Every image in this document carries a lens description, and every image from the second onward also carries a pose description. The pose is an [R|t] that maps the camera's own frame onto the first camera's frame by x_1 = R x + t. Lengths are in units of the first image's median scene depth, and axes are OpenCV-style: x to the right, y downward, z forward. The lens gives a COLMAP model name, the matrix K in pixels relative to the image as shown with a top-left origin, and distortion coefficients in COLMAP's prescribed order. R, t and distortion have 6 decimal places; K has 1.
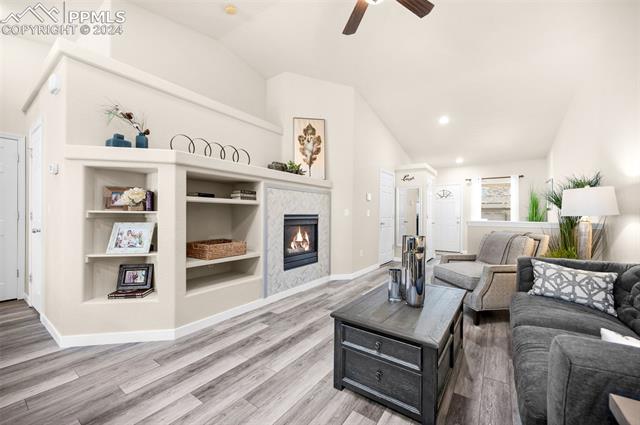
lens RADIAL K [[255.1, 0, 320.0], [0, 255.1, 212.5], [0, 0, 1]] dist [0.000104, -0.000128]
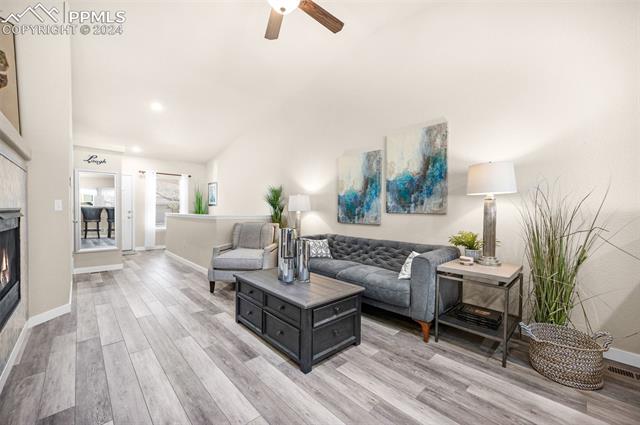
lens RADIAL K [[255.1, 0, 320.0], [0, 255.1, 212.5], [0, 0, 1]] dist [0.000104, -0.000128]
pose [[0.197270, -0.010632, 0.980291, -0.424178], [-0.015479, 0.999783, 0.013959, -0.002067], [-0.980227, -0.017928, 0.197063, 0.324415]]
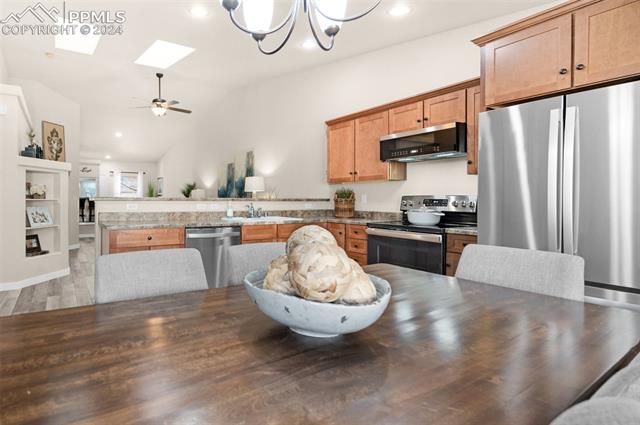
lens RADIAL K [[255.1, 0, 320.0], [0, 255.1, 212.5], [0, 0, 1]] dist [0.000104, -0.000128]
pose [[0.150418, -0.058571, 0.986886, -1.119784], [-0.006683, 0.998160, 0.060259, -0.014992], [-0.988600, -0.015659, 0.149750, -0.498724]]
